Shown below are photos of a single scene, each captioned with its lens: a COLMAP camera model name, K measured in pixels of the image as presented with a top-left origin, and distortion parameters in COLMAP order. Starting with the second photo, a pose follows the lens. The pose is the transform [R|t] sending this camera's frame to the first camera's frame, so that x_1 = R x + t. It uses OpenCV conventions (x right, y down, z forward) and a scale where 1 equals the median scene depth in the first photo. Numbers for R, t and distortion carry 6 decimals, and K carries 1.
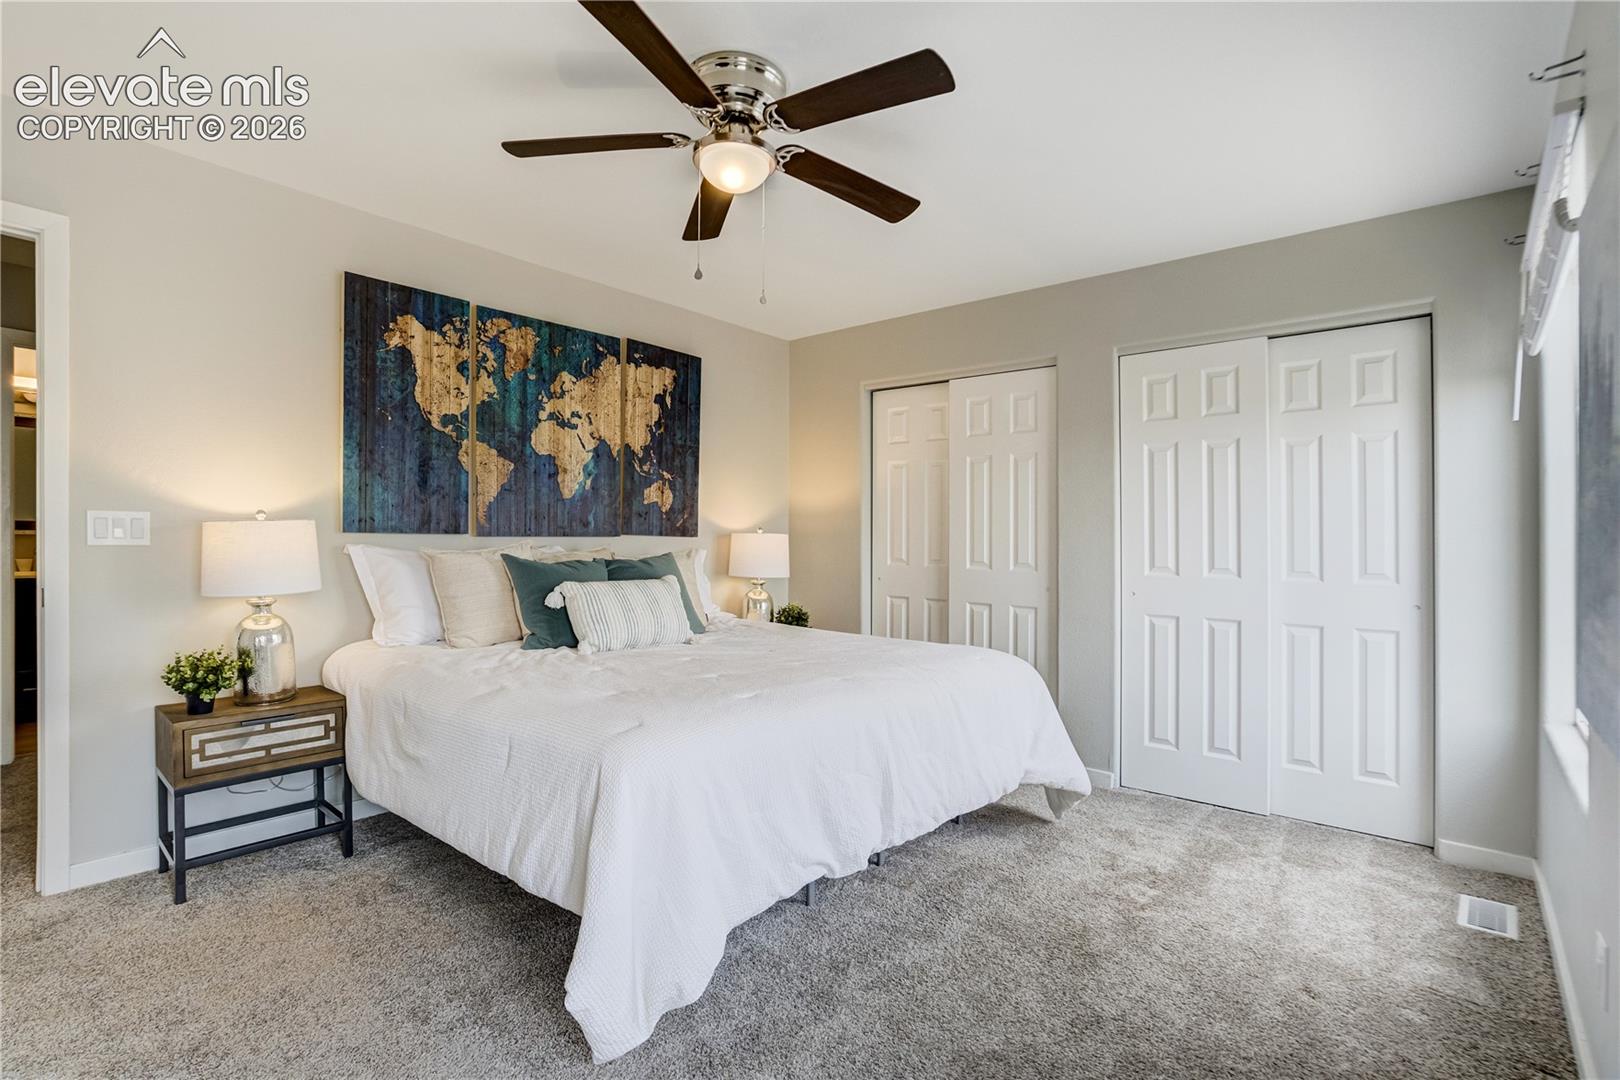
lens RADIAL K [[766.6, 0, 815.2], [0, 766.6, 554.9], [0, 0, 1]] dist [-0.018558, 0.019207]
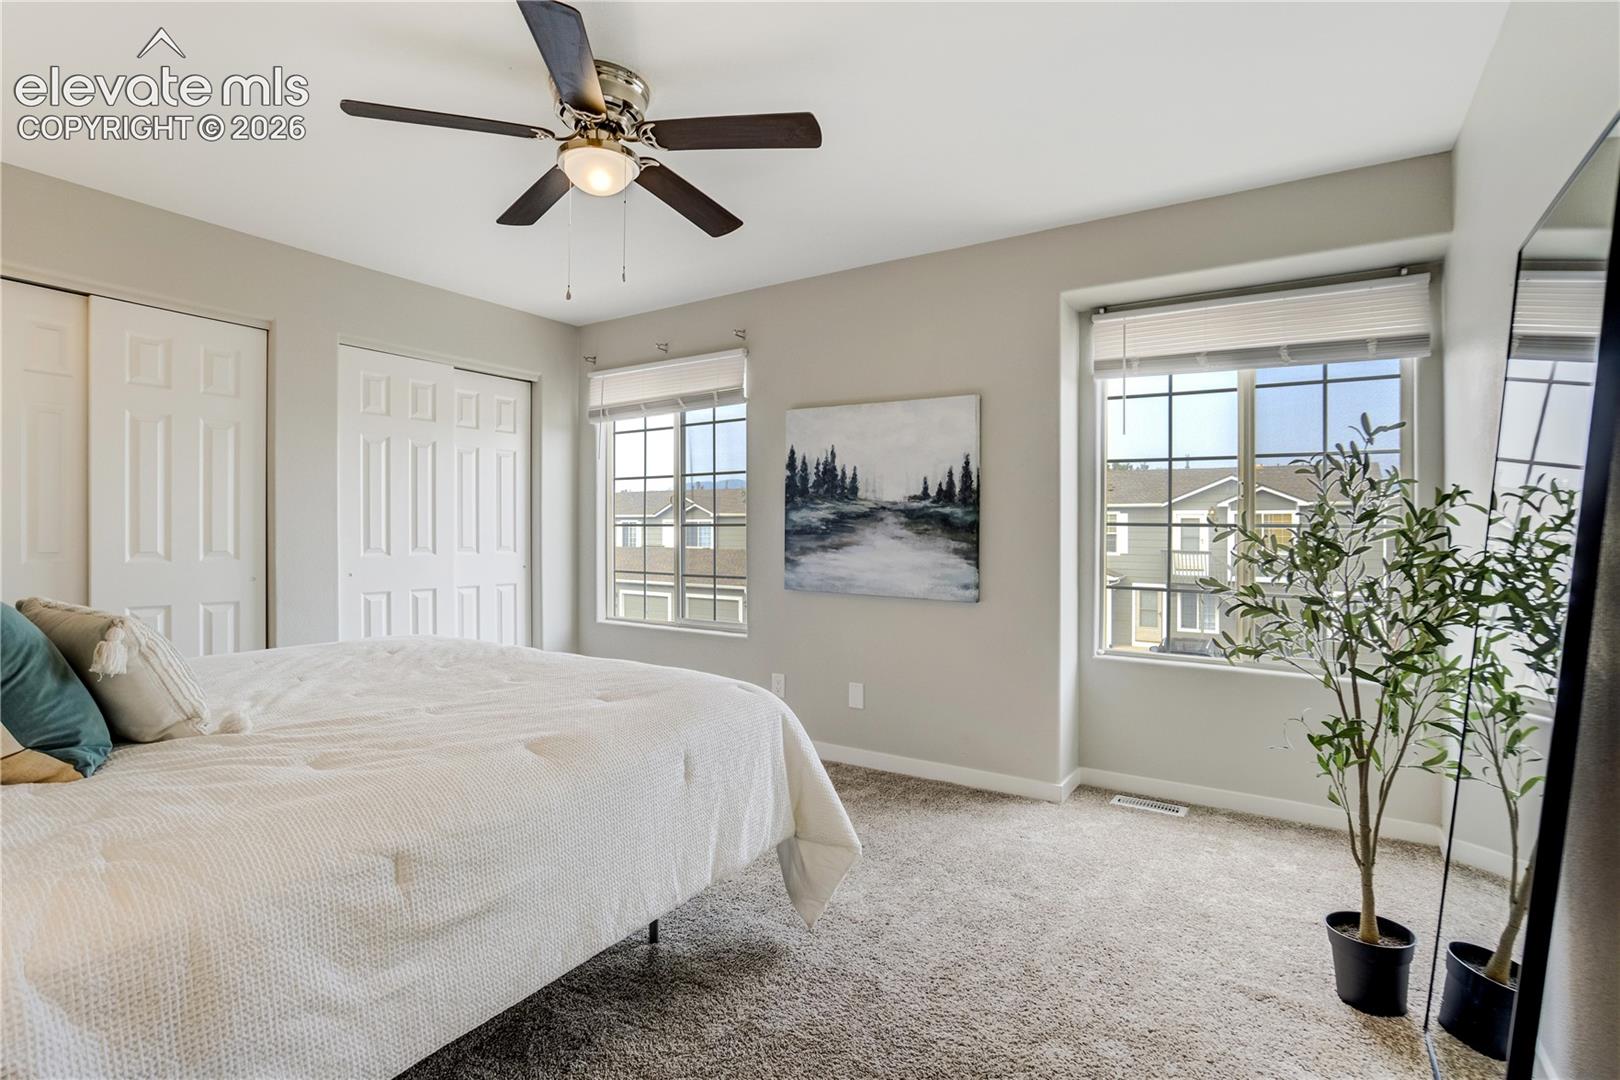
lens RADIAL K [[766.6, 0, 815.2], [0, 766.6, 554.9], [0, 0, 1]] dist [-0.018558, 0.019207]
pose [[-0.131905, -0.040916, 0.990418, -0.716621], [0.019508, 0.998847, 0.043862, -0.009911], [-0.991070, 0.025106, -0.130955, 0.513005]]
